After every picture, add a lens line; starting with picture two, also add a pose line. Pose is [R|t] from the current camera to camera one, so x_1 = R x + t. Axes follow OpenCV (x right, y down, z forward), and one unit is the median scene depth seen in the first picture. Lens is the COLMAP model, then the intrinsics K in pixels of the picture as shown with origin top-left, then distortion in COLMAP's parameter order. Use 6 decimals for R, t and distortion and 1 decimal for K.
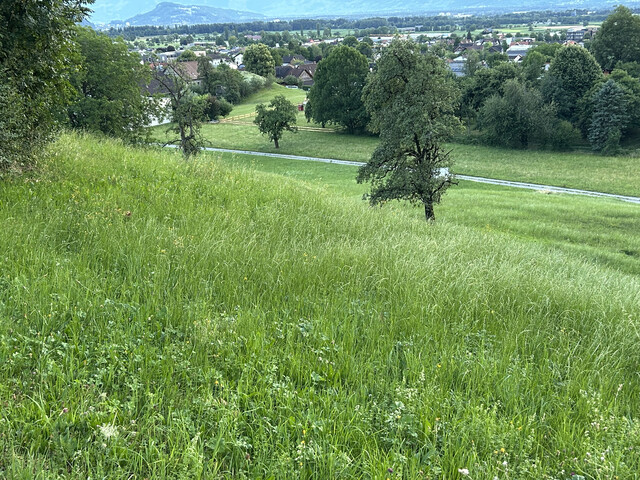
lens RADIAL K [[725.9, 0, 314.3], [0, 725.9, 236.3], [0, 0, 1]] dist [0.060327, 0.000000]
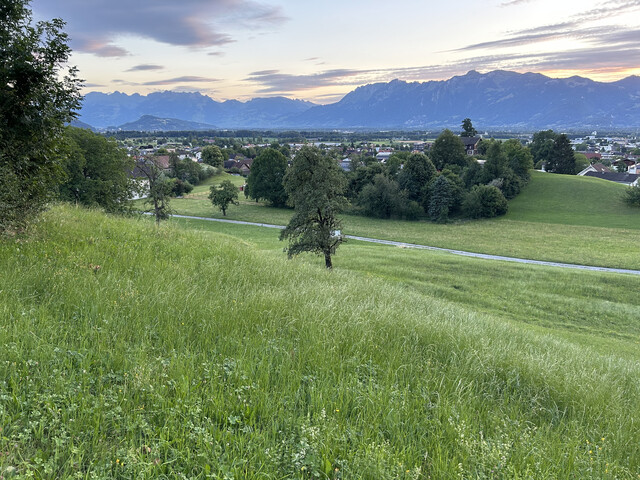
lens RADIAL K [[725.9, 0, 301.2], [0, 725.9, 259.6], [0, 0, 1]] dist [0.060327, 0.000000]
pose [[0.993240, 0.008892, 0.115741, -0.065265], [0.000467, 0.996747, -0.080590, 0.082533], [-0.116081, 0.080100, 0.990005, -0.445321]]
